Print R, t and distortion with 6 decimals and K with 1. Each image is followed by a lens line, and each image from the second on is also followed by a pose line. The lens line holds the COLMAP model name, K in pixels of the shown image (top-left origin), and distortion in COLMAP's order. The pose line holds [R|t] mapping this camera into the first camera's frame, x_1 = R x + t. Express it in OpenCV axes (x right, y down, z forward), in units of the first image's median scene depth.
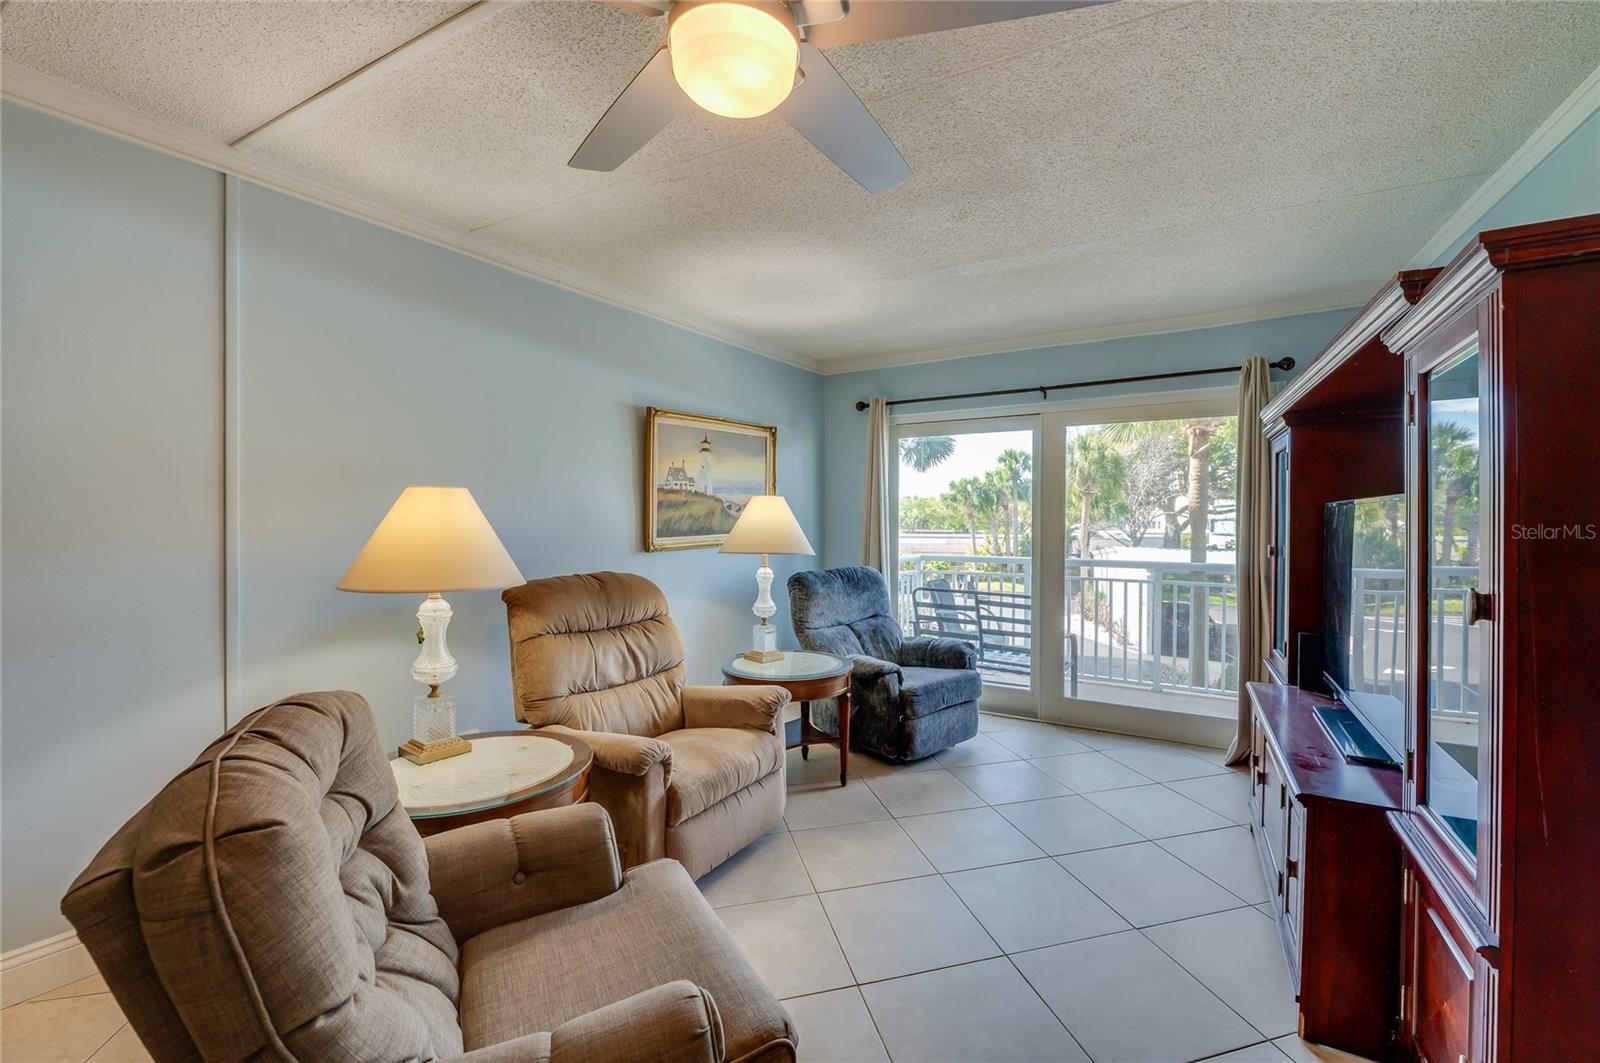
lens RADIAL K [[659.2, 0, 806.2], [0, 659.2, 530.7], [0, 0, 1]] dist [-0.015467, 0.000147]
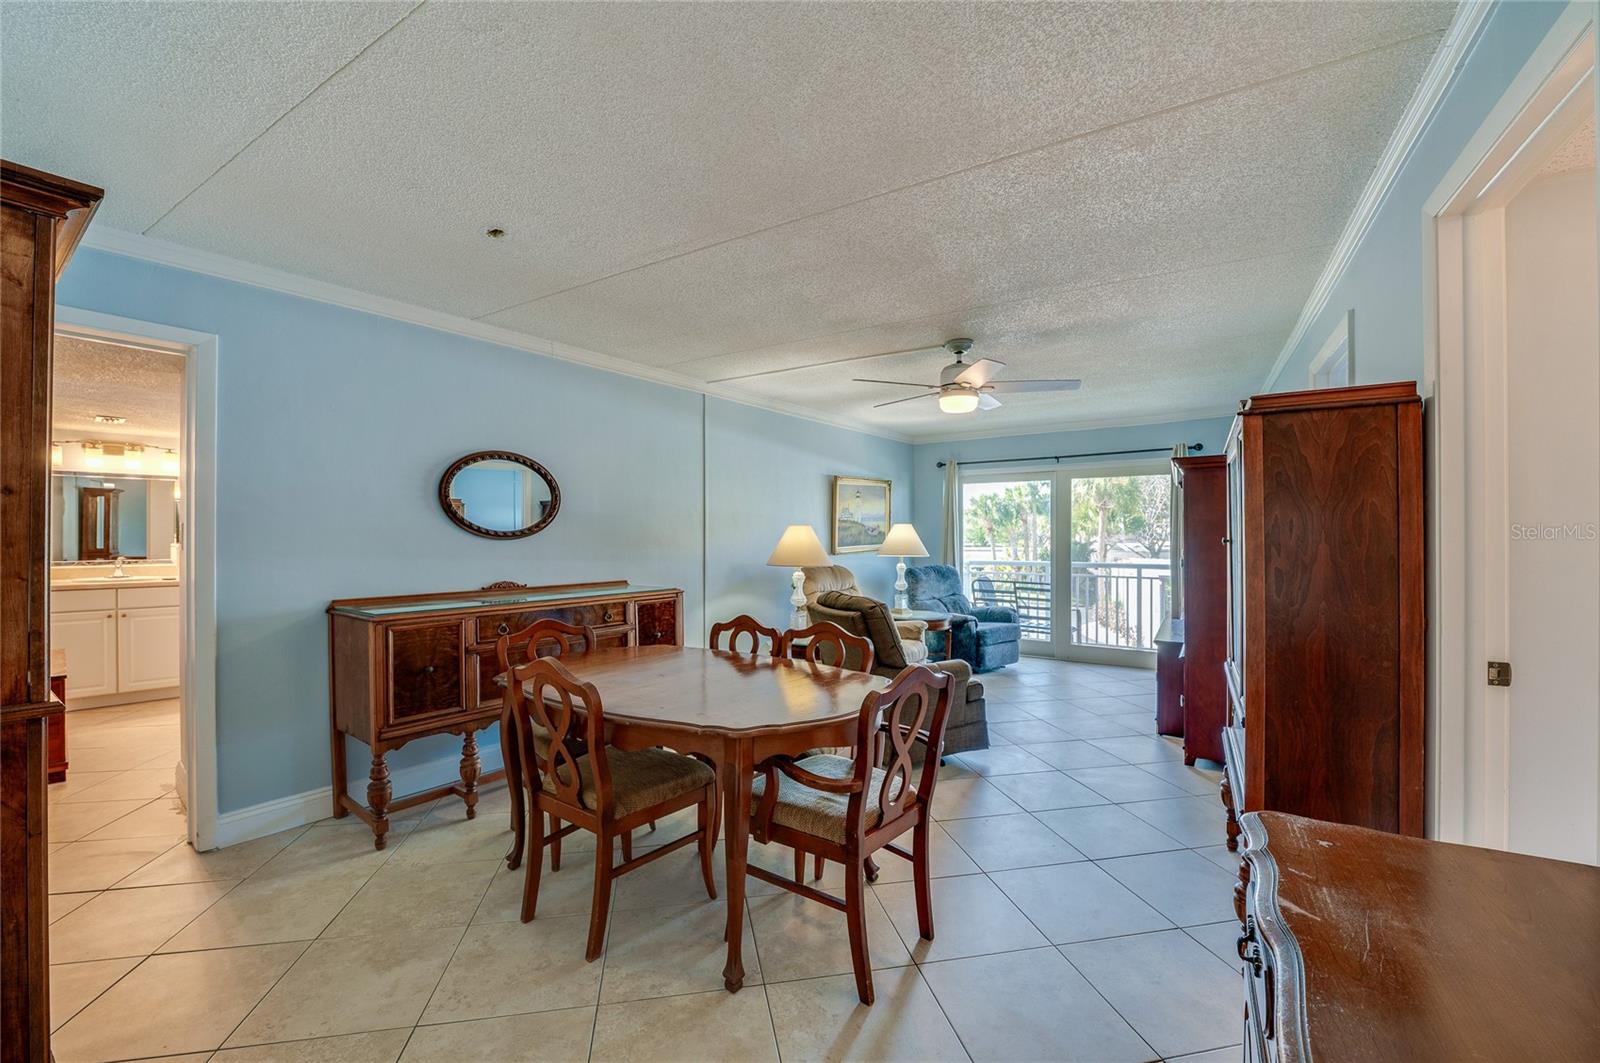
lens RADIAL K [[672.1, 0, 773.7], [0, 672.1, 533.8], [0, 0, 1]] dist [-0.003484, -0.000154]
pose [[0.998141, -0.003300, -0.060864, -0.252399], [0.002335, 0.999871, -0.015907, 0.002979], [0.060908, 0.015735, 0.998019, -0.740867]]
